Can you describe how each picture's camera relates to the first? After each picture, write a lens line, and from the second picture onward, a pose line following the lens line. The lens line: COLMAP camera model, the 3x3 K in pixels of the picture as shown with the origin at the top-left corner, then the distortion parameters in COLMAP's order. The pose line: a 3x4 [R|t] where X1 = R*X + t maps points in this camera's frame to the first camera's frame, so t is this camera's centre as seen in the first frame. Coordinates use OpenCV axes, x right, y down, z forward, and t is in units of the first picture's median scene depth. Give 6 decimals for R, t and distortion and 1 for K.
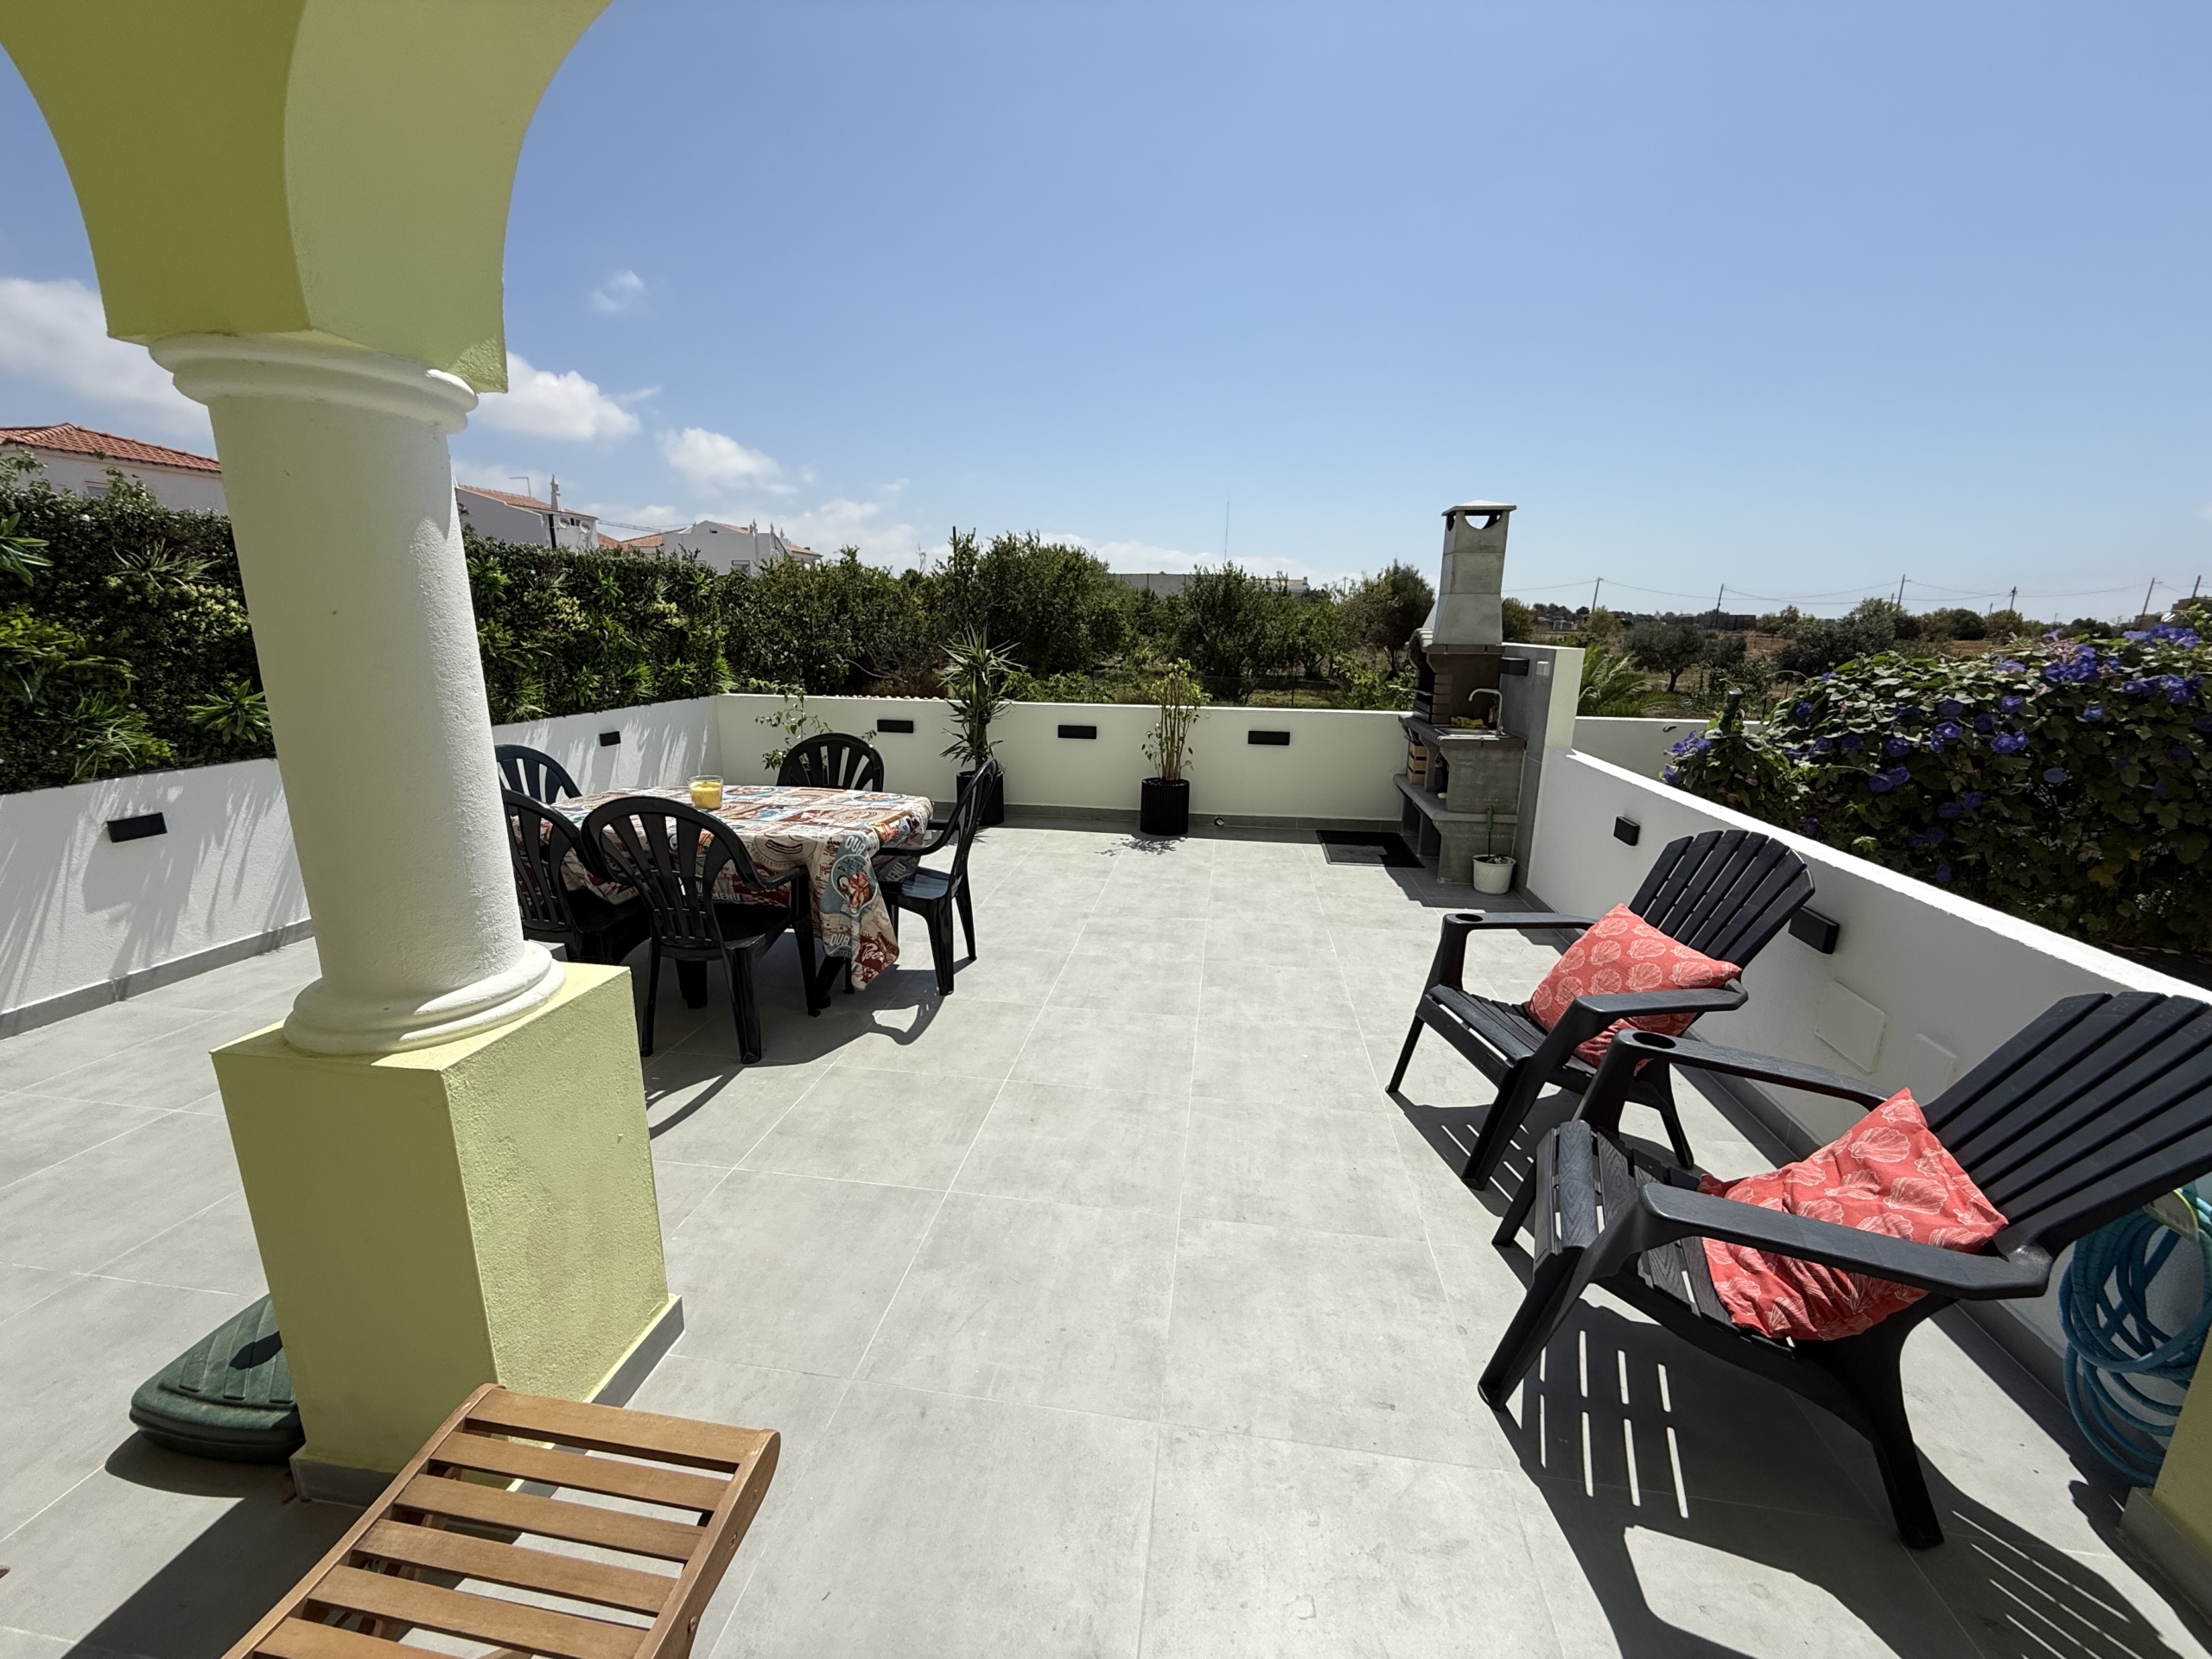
lens RADIAL K [[873.6, 0, 1095.0], [0, 873.6, 831.0], [0, 0, 1]] dist [-0.000448, -0.000024]
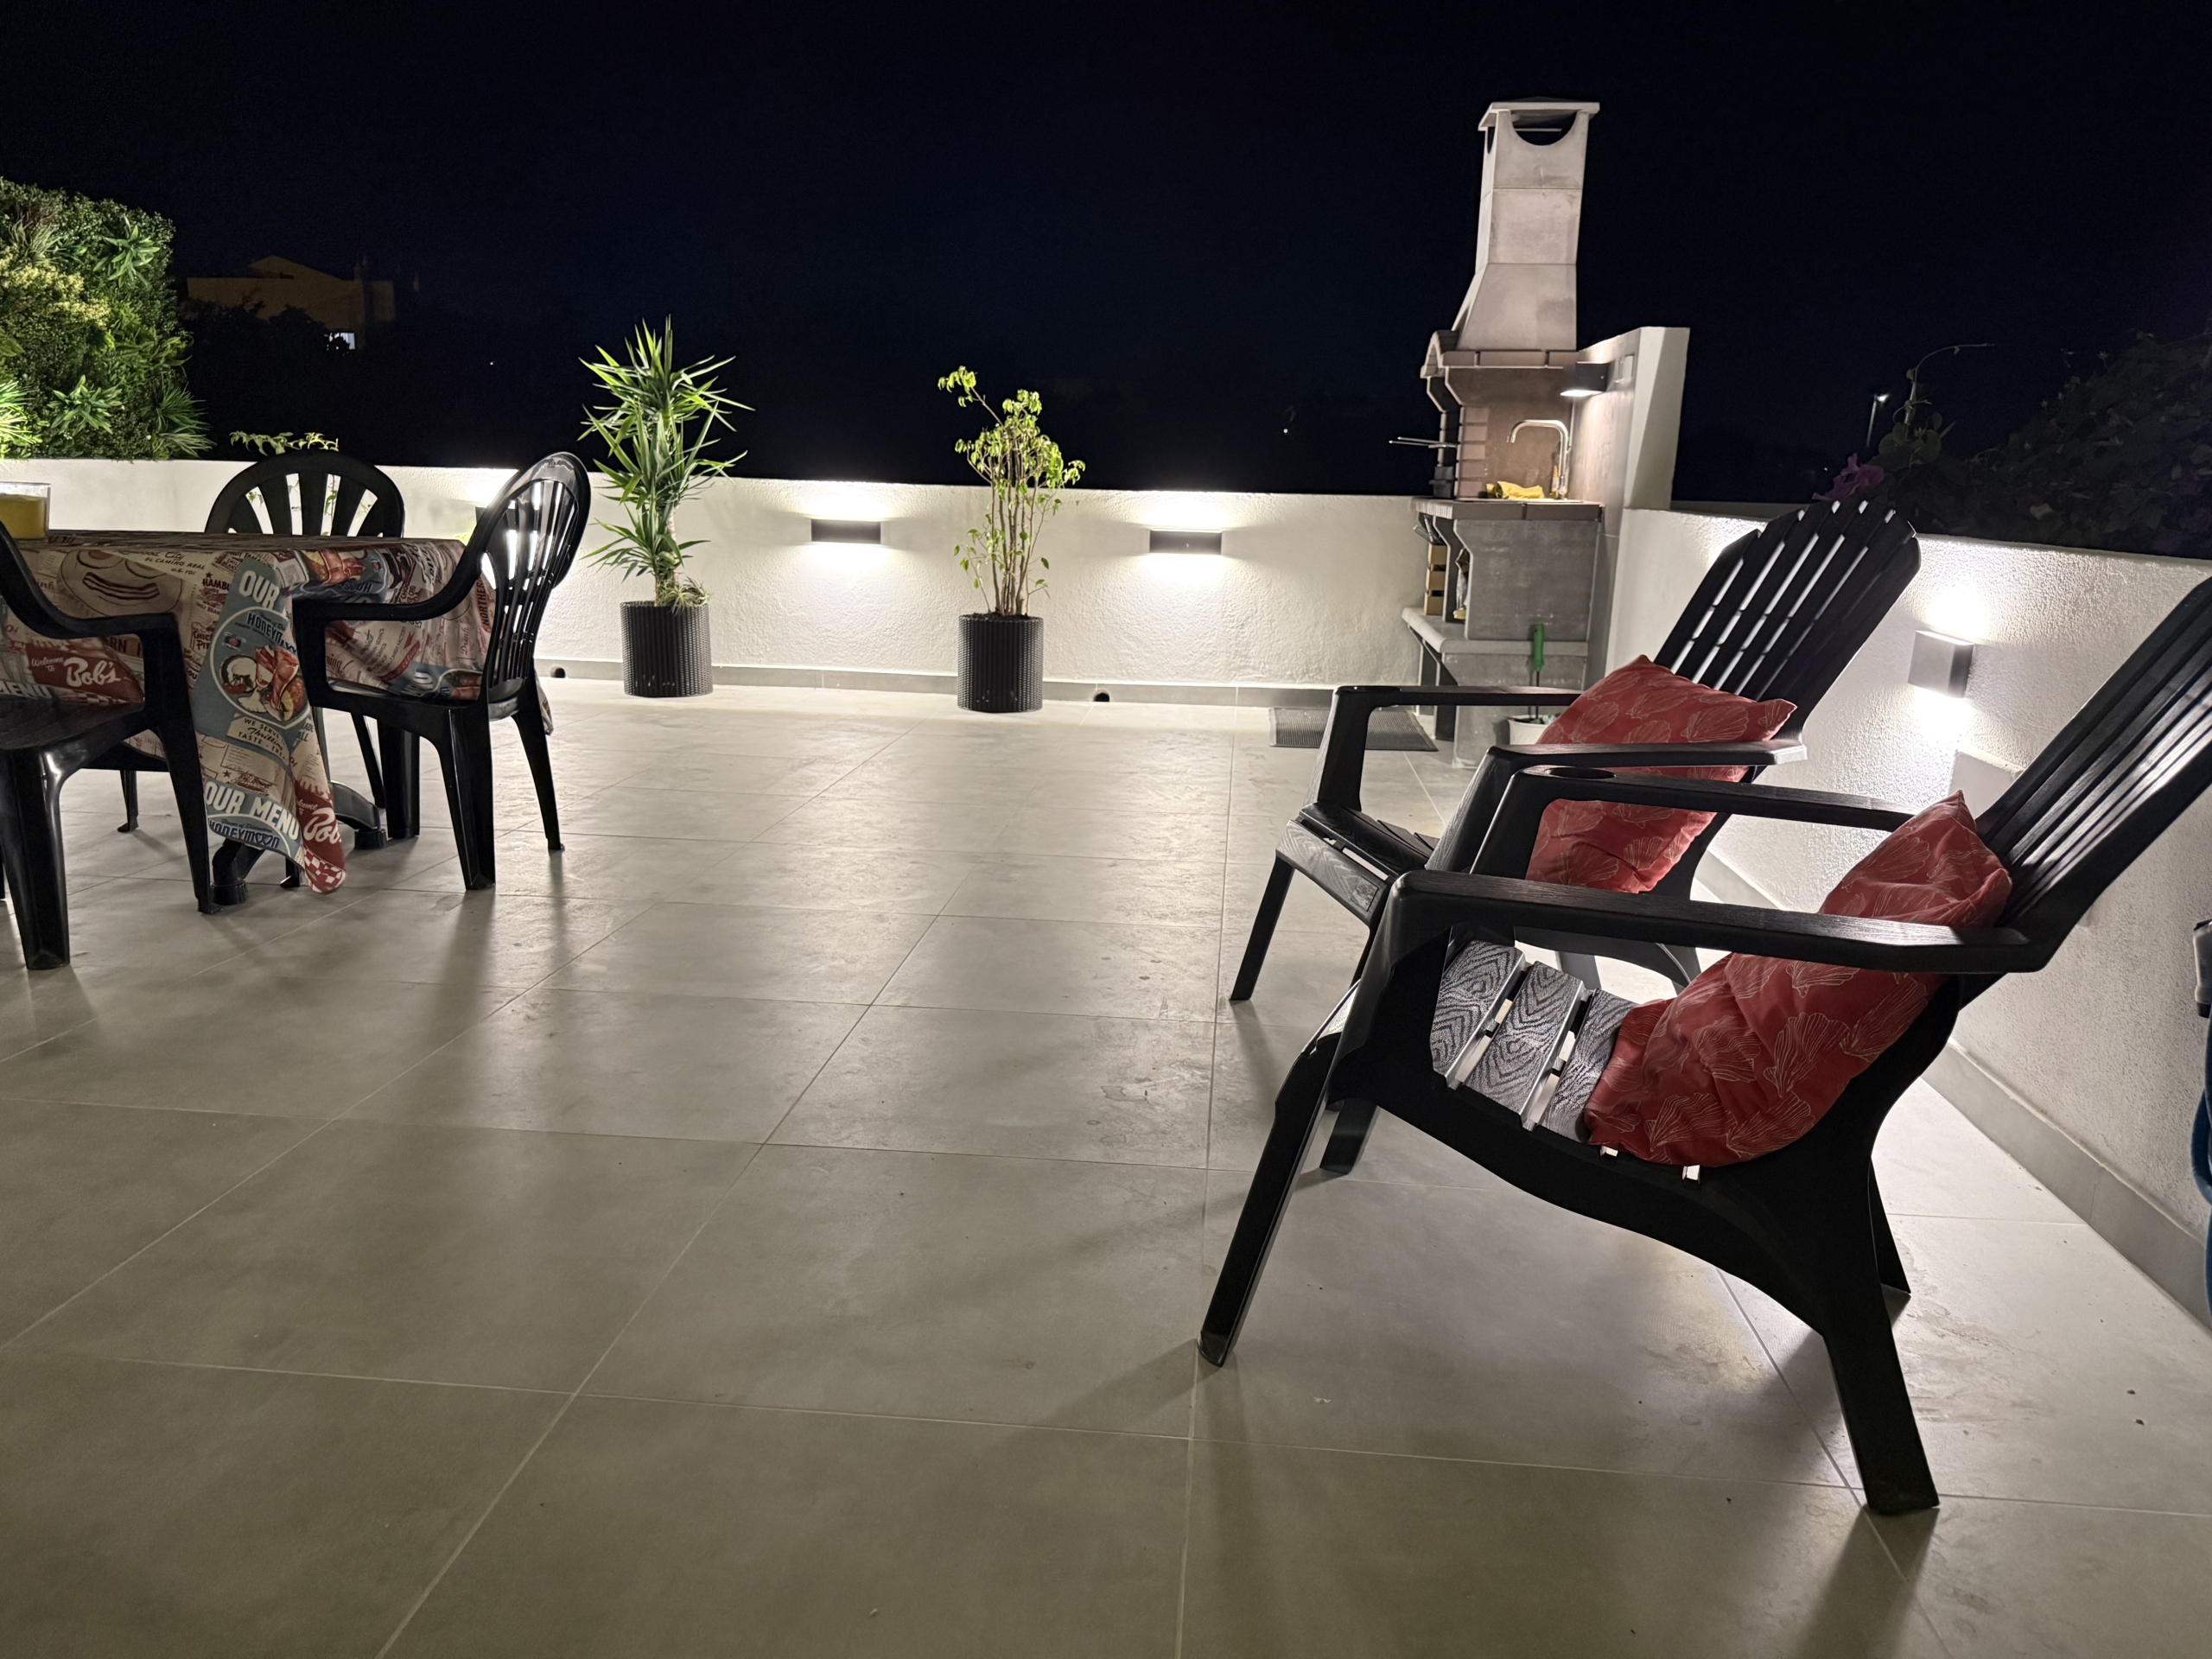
lens RADIAL K [[1552.3, 0, 1106.0], [0, 1552.3, 829.5], [0, 0, 1]] dist [0.064622, -0.070775]
pose [[0.998136, 0.001264, 0.061016, 0.110323], [-0.000430, 0.999906, -0.013668, 0.115395], [-0.061028, 0.013616, 0.998043, 0.010523]]
